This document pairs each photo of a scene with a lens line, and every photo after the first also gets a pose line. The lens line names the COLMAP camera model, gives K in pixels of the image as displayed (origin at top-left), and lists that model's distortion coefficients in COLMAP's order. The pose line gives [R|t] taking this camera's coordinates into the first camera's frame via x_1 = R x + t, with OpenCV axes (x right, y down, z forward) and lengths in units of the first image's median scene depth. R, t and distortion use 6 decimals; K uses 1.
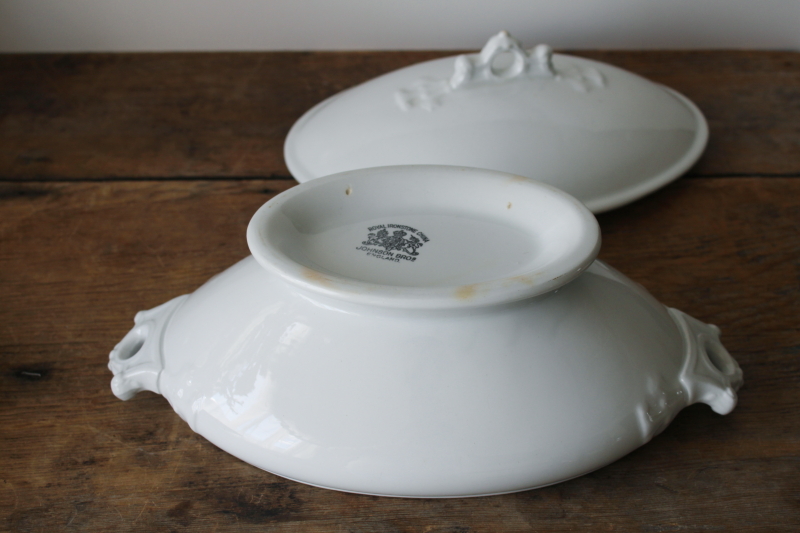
lens RADIAL K [[958.1, 0, 397.0], [0, 958.1, 265.8], [0, 0, 1]] dist [-0.007093, 0.000000]
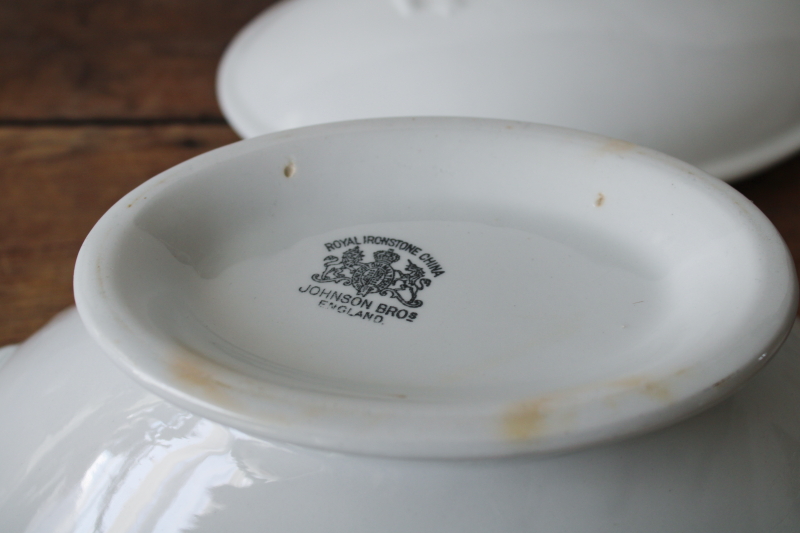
lens RADIAL K [[958.1, 0, 401.0], [0, 958.1, 265.8], [0, 0, 1]] dist [-0.007093, 0.000000]
pose [[0.999939, 0.002580, -0.010702, 0.016043], [-0.001600, 0.995880, 0.090664, -0.074690], [0.010892, -0.090641, 0.995824, 0.487158]]
